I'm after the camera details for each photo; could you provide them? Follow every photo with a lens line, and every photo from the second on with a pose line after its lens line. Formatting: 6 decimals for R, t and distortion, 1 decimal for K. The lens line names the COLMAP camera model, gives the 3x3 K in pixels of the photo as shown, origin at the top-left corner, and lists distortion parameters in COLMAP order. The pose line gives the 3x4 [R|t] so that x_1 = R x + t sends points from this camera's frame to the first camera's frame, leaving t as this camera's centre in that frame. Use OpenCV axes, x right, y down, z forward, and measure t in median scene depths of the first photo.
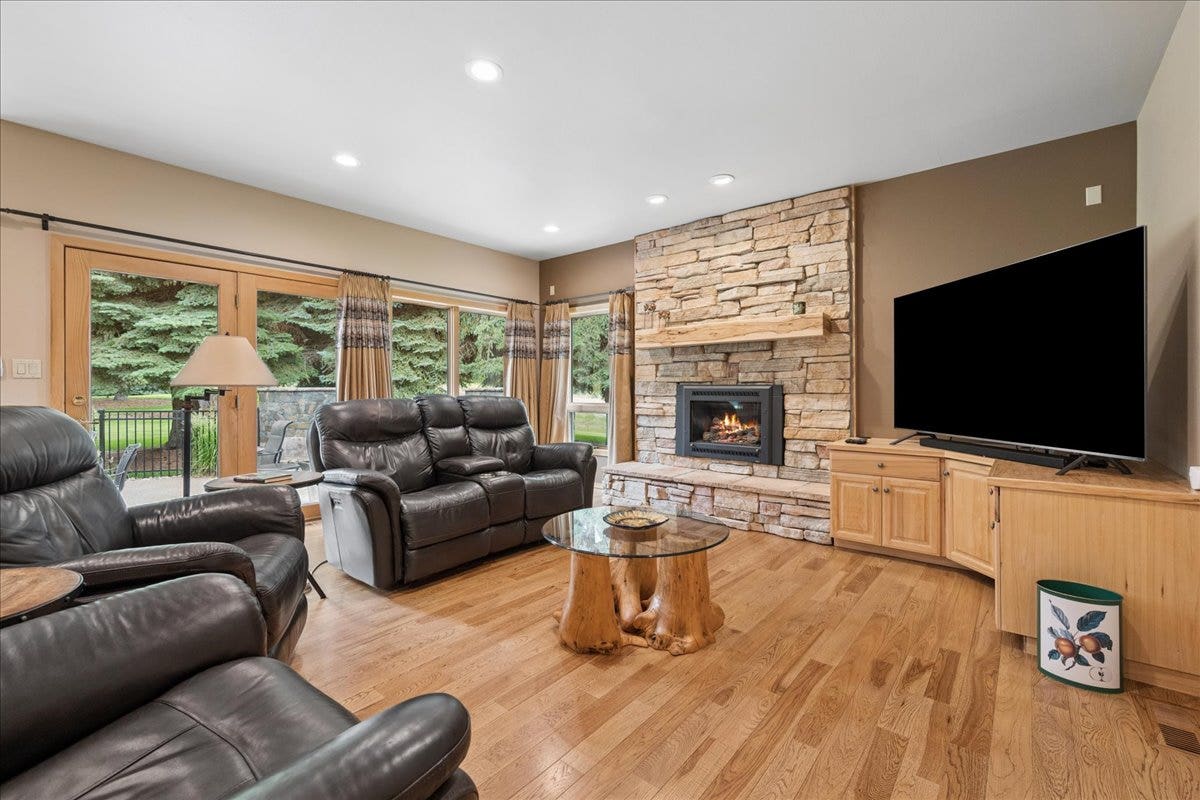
lens RADIAL K [[500.7, 0, 625.0], [0, 500.7, 389.9], [0, 0, 1]] dist [0.000895, 0.000158]
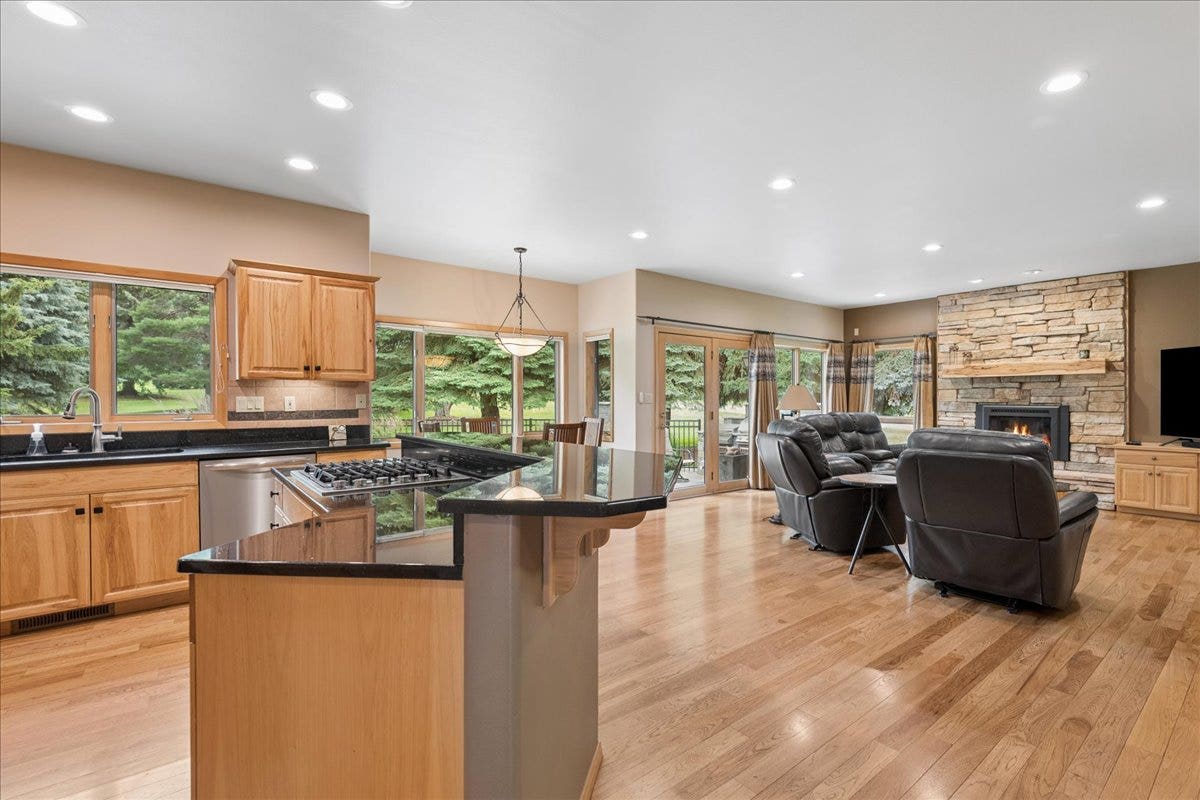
lens RADIAL K [[549.0, 0, 673.1], [0, 549.0, 400.4], [0, 0, 1]] dist [-0.000490, 0.000019]
pose [[0.985538, 0.001008, -0.169451, -0.525813], [-0.000230, 0.999989, 0.004615, -0.031134], [0.169453, -0.004509, 0.985528, -0.733341]]
